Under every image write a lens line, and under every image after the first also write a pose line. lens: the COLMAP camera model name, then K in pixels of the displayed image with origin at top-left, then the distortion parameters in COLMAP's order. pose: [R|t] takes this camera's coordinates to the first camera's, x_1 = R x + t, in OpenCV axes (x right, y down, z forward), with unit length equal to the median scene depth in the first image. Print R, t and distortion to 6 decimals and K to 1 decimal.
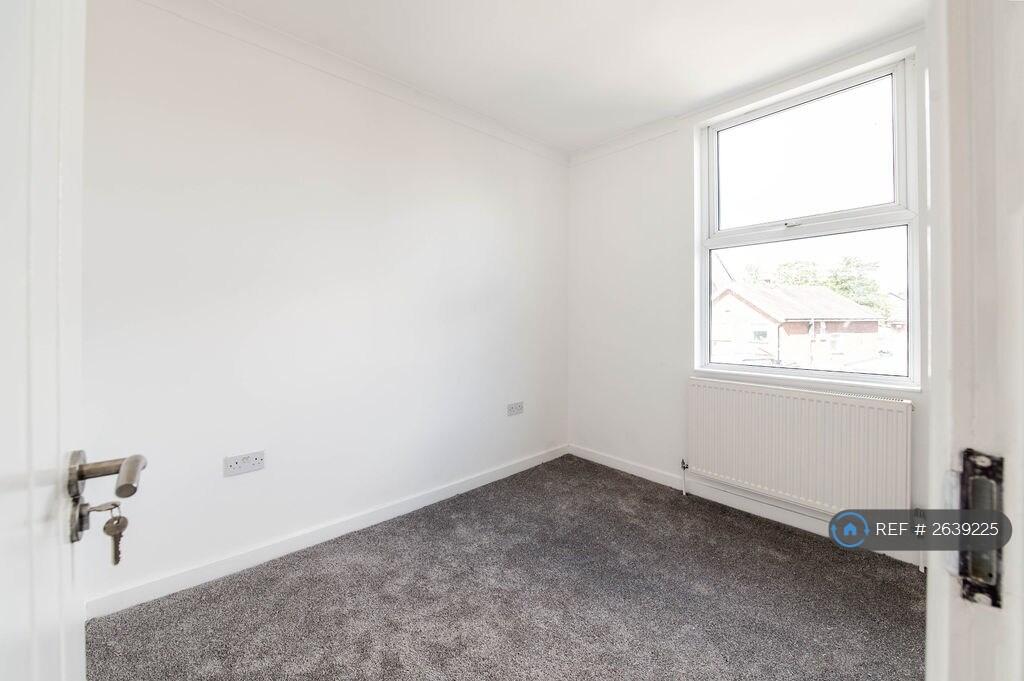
lens RADIAL K [[404.1, 0, 515.0], [0, 404.1, 320.5], [0, 0, 1]] dist [-0.001266, -0.000050]
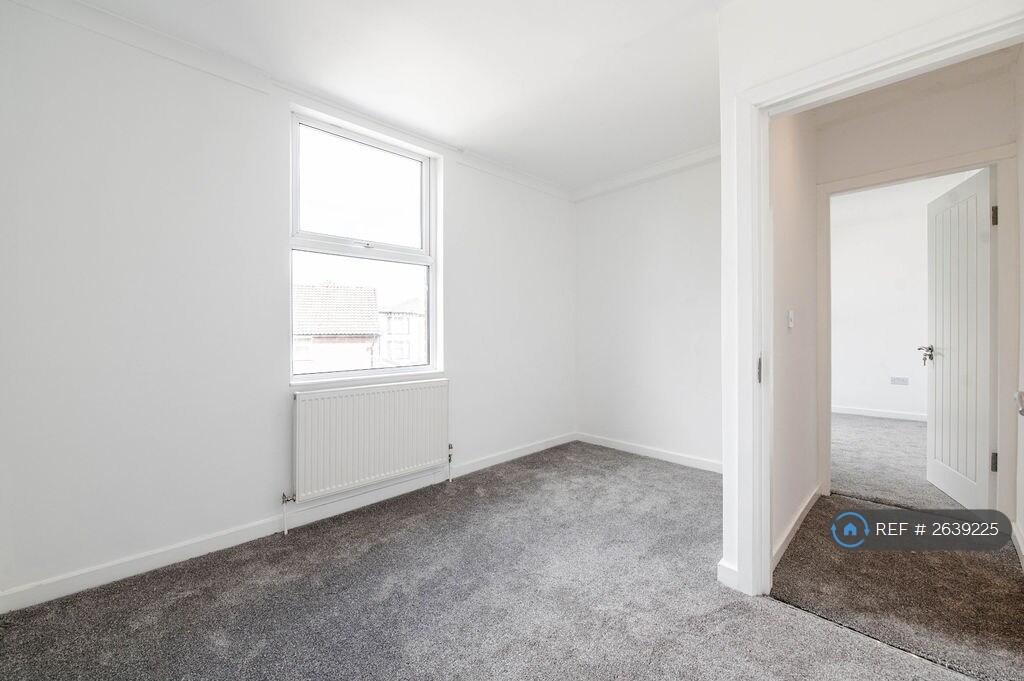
lens RADIAL K [[415.5, 0, 518.2], [0, 415.5, 330.4], [0, 0, 1]] dist [-0.000205, -0.000074]
pose [[-0.045571, -0.000442, 0.998961, -0.593333], [0.002387, 0.999997, 0.000551, 0.008289], [-0.998958, 0.002409, -0.045570, 0.698583]]
